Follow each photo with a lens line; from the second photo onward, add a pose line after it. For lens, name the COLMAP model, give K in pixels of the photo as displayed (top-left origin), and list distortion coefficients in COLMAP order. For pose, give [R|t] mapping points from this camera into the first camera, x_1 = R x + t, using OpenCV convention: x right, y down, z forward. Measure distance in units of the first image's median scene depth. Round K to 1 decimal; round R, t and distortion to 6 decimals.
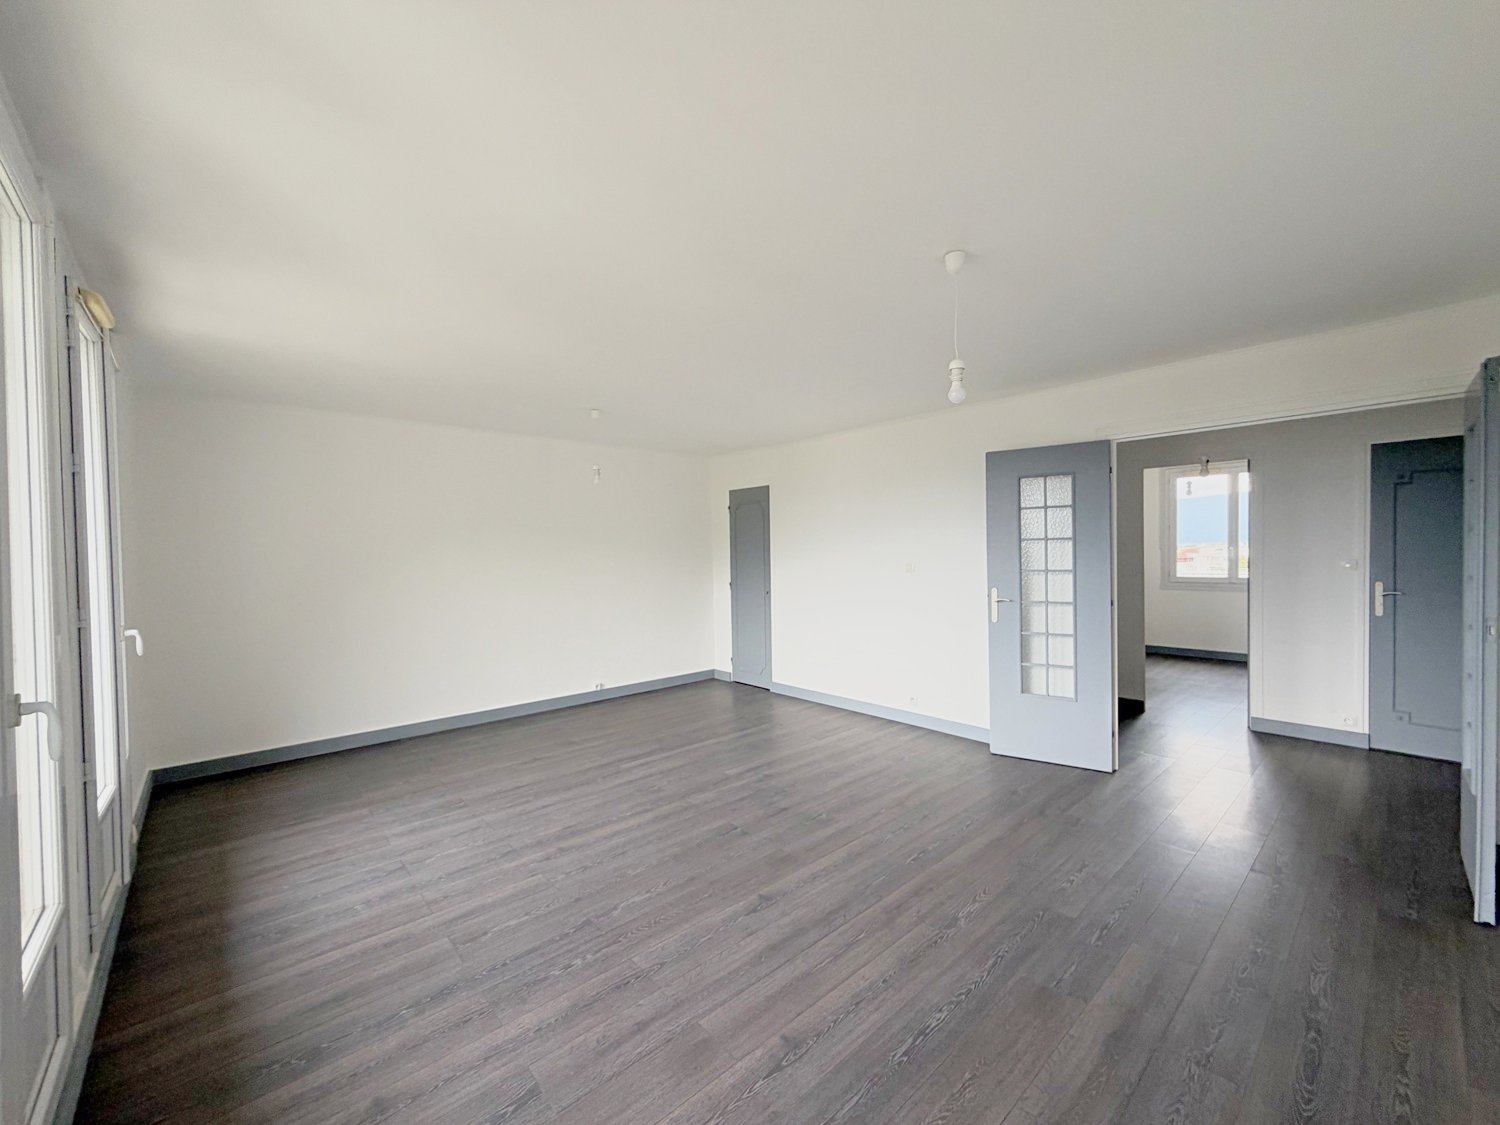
lens RADIAL K [[594.9, 0, 746.3], [0, 594.9, 563.9], [0, 0, 1]] dist [-0.001470, -0.000193]
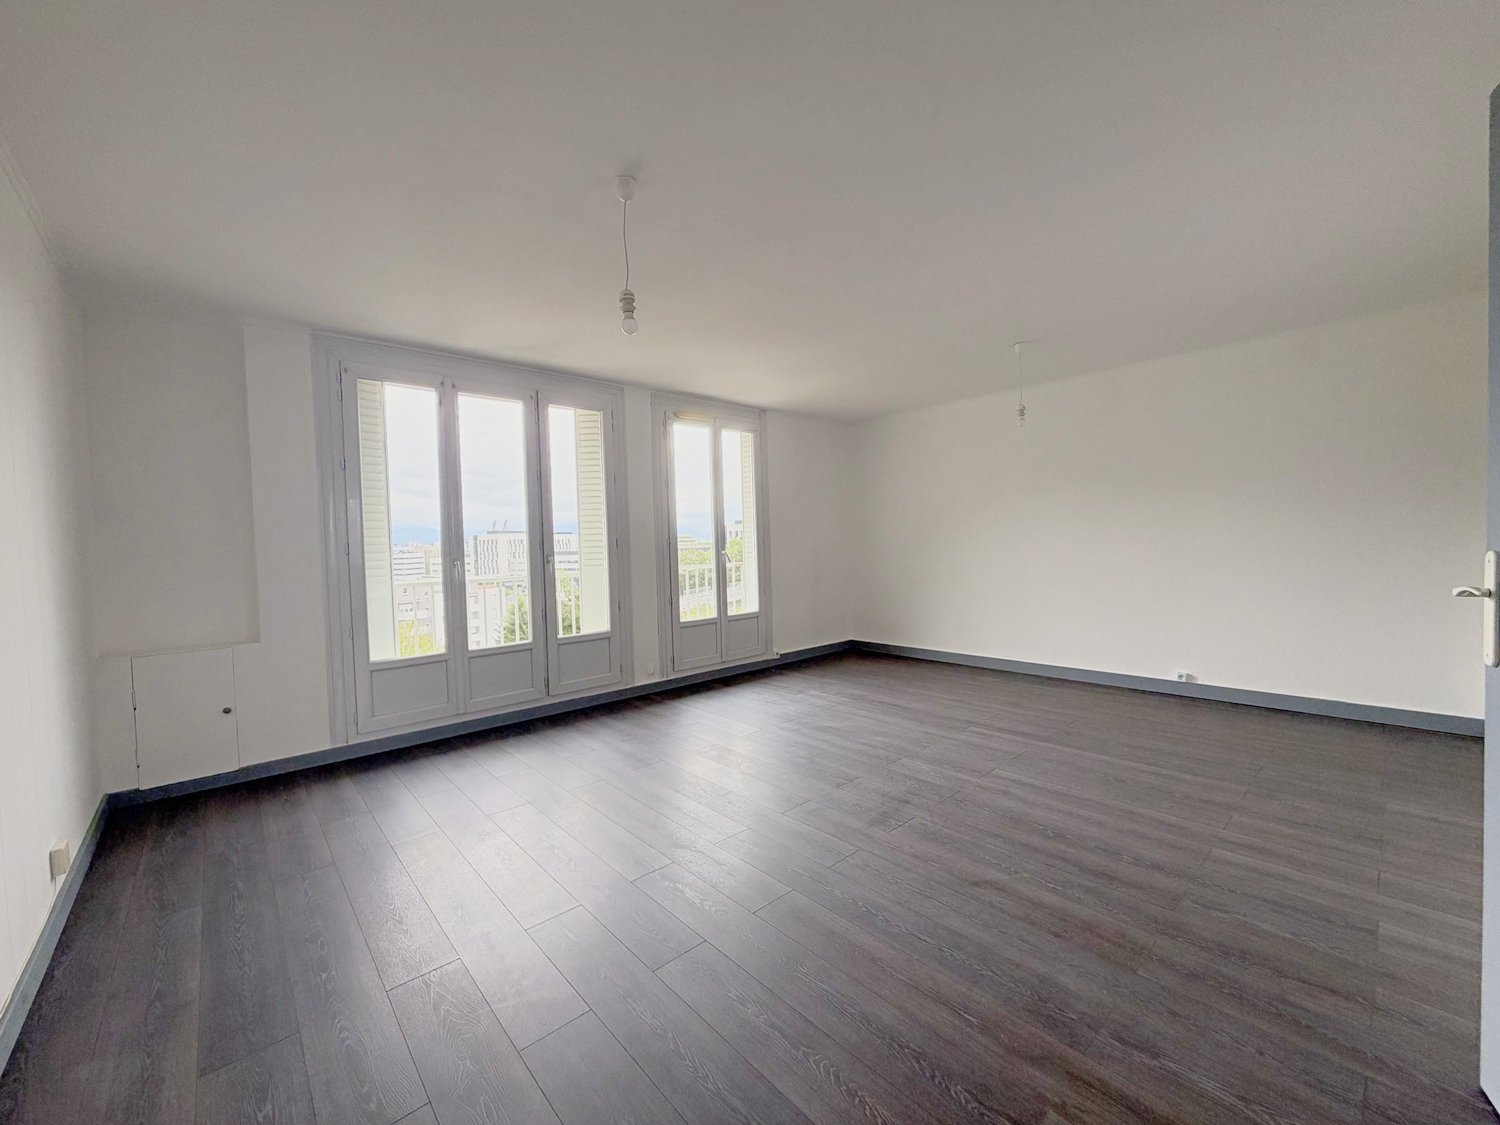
lens RADIAL K [[601.4, 0, 747.4], [0, 601.4, 561.3], [0, 0, 1]] dist [-0.001661, 0.000096]
pose [[0.003168, 0.044392, -0.999009, 1.021432], [0.007189, 0.998987, 0.044414, 0.041643], [0.999969, -0.007322, 0.002846, 0.891445]]
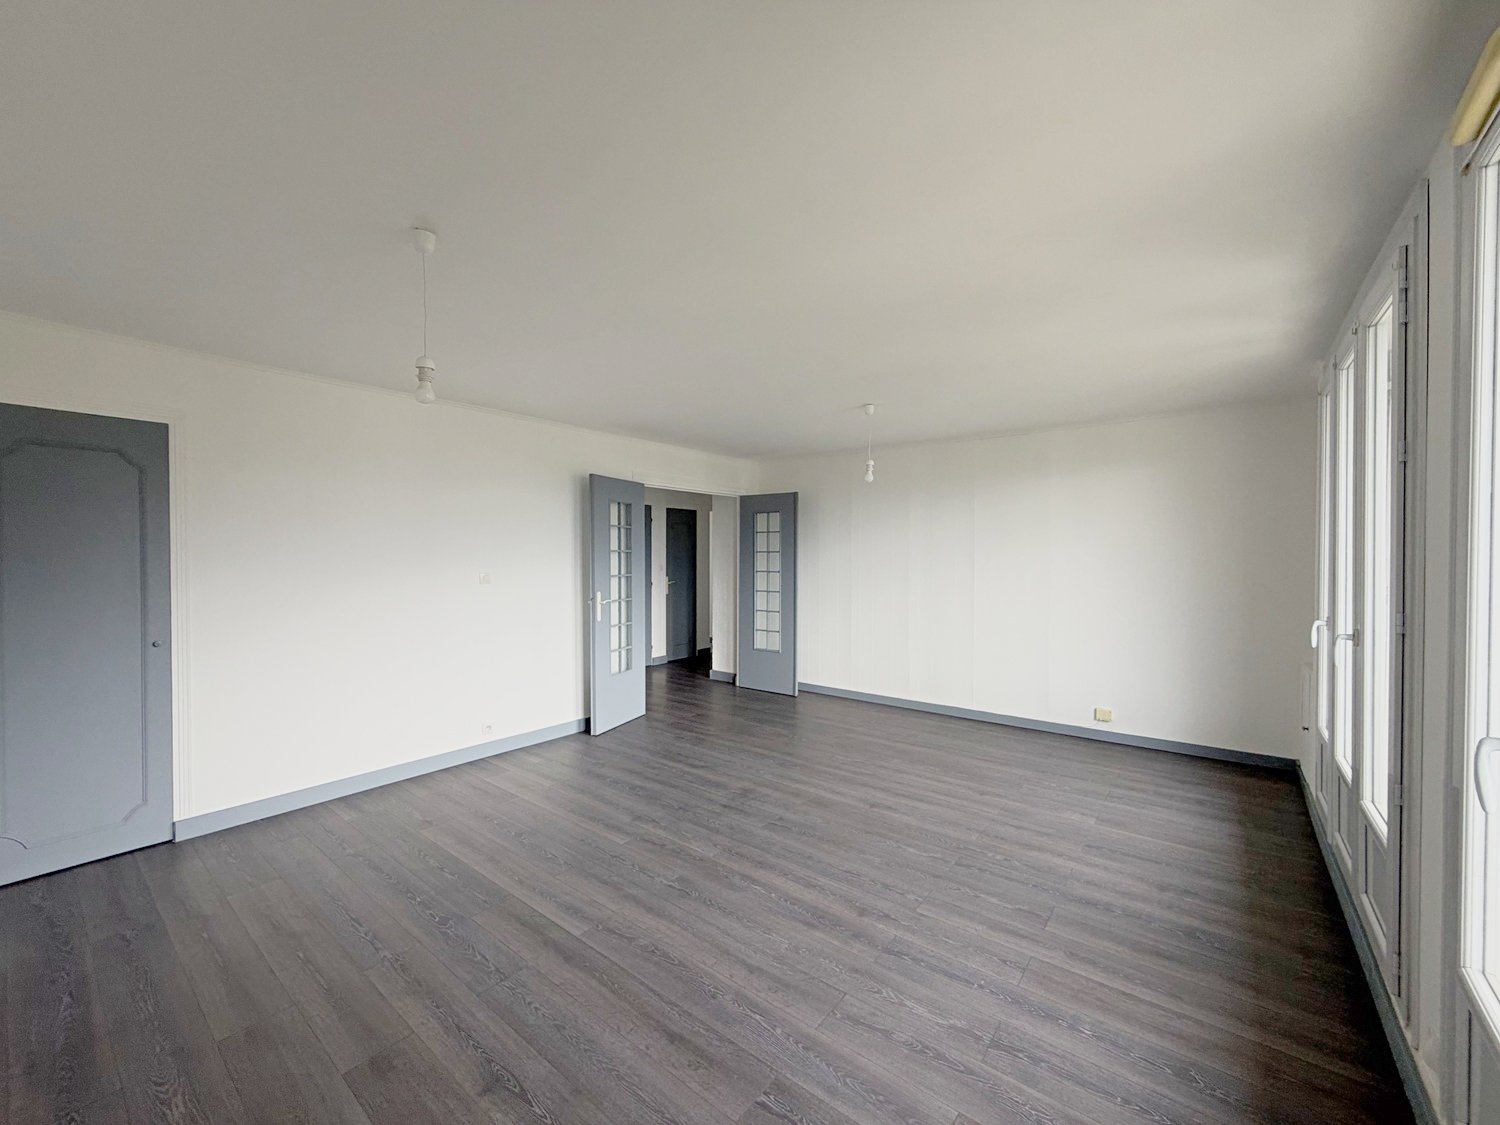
lens RADIAL K [[594.9, 0, 746.3], [0, 594.9, 563.9], [0, 0, 1]] dist [-0.001470, -0.000193]
pose [[-0.167186, 0.000996, 0.985925, -1.109758], [0.023252, 0.999725, 0.002933, -0.015942], [-0.985651, 0.023415, -0.167163, 1.291255]]
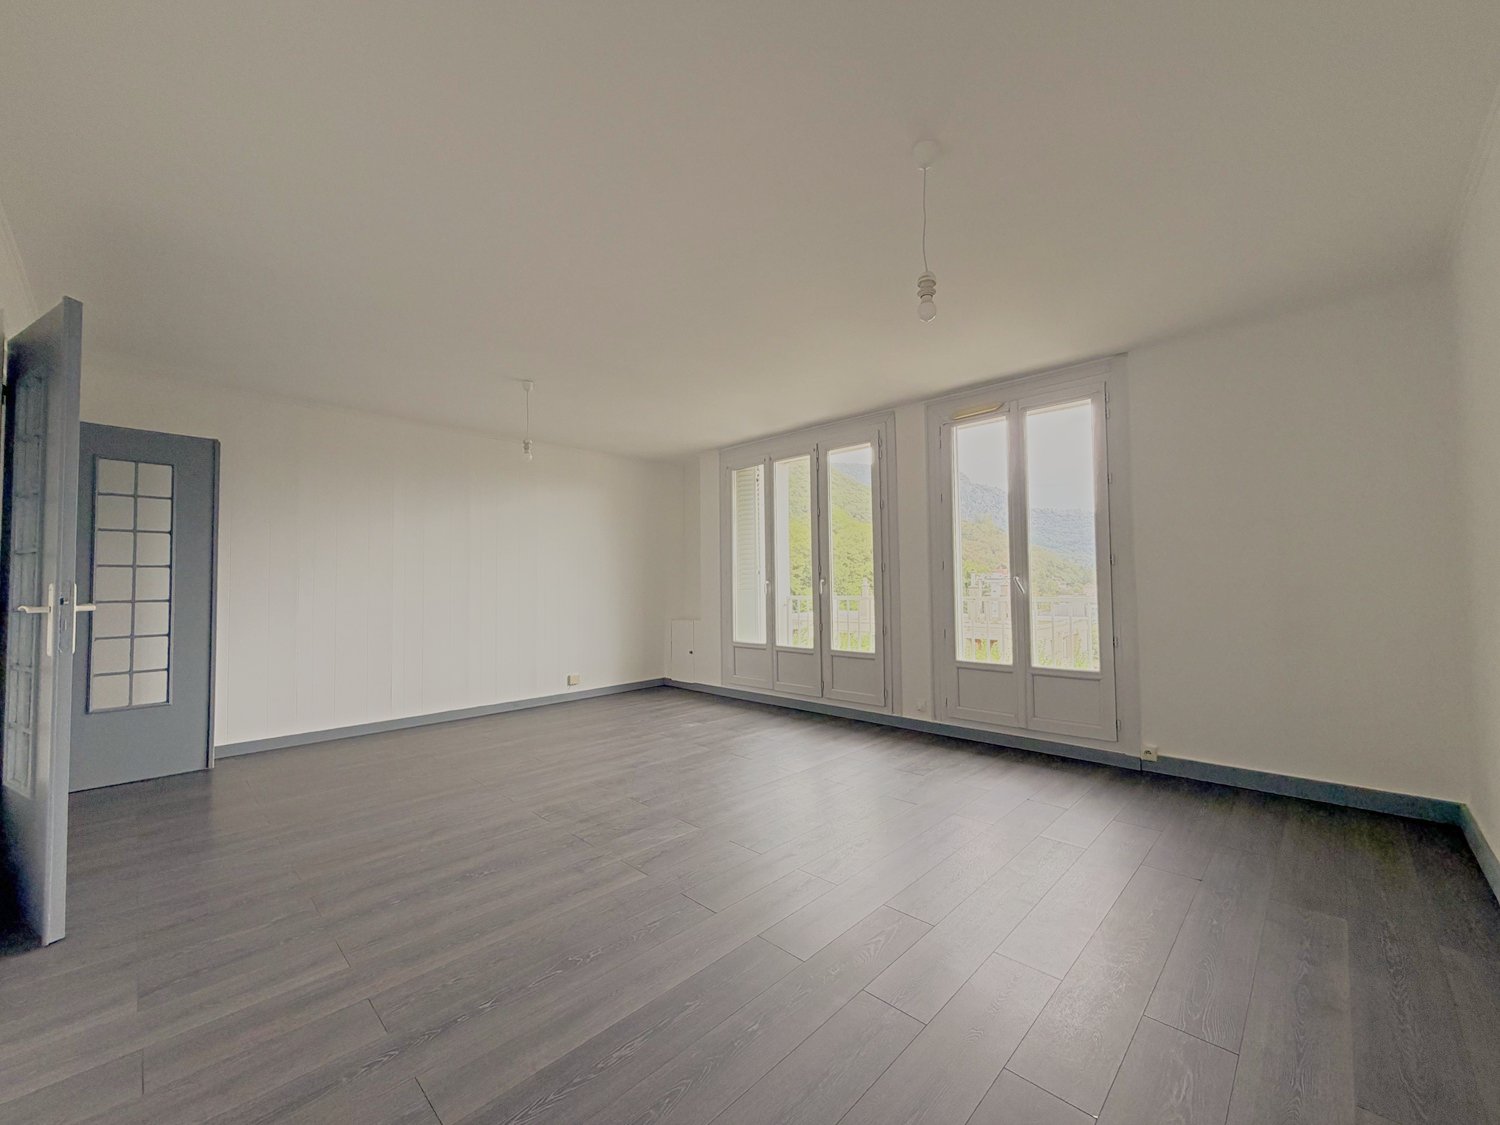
lens RADIAL K [[601.4, 0, 747.4], [0, 601.4, 561.3], [0, 0, 1]] dist [-0.001661, 0.000096]
pose [[-0.997223, 0.024026, -0.070491, -0.137871], [0.025069, 0.999588, -0.013952, 0.059819], [0.070127, -0.015680, -0.997415, 2.172578]]
